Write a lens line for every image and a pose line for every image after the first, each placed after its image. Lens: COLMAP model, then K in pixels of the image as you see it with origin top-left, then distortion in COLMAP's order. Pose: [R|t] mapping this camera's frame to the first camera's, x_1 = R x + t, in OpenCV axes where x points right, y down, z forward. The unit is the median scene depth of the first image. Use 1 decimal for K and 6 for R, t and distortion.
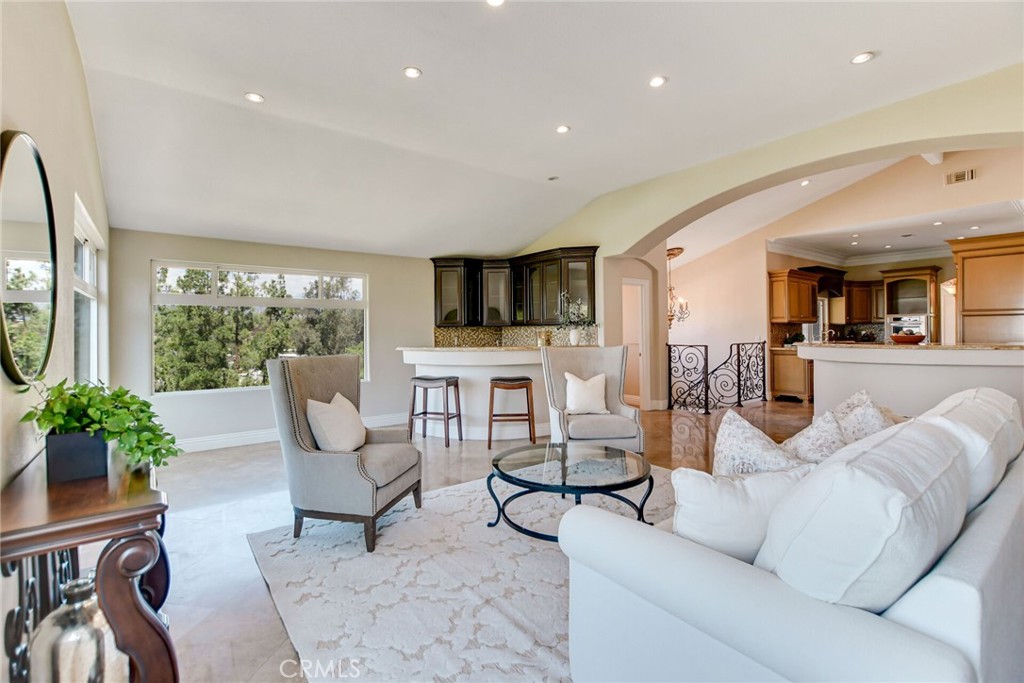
lens RADIAL K [[455.0, 0, 511.5], [0, 455.0, 324.4], [0, 0, 1]] dist [-0.017898, 0.000910]
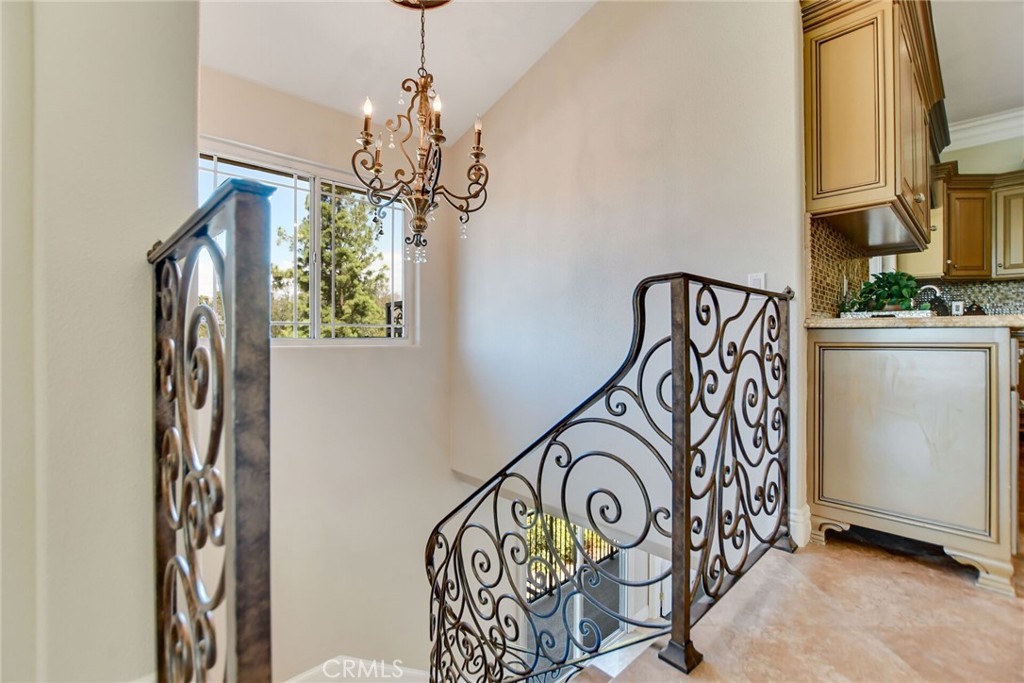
lens RADIAL K [[455.0, 0, 496.6], [0, 455.0, 338.3], [0, 0, 1]] dist [-0.017898, 0.000910]
pose [[0.995991, 0.004890, 0.089321, 0.415507], [-0.006042, 0.999902, 0.012631, 0.063064], [-0.089250, -0.013120, 0.995923, 0.833556]]
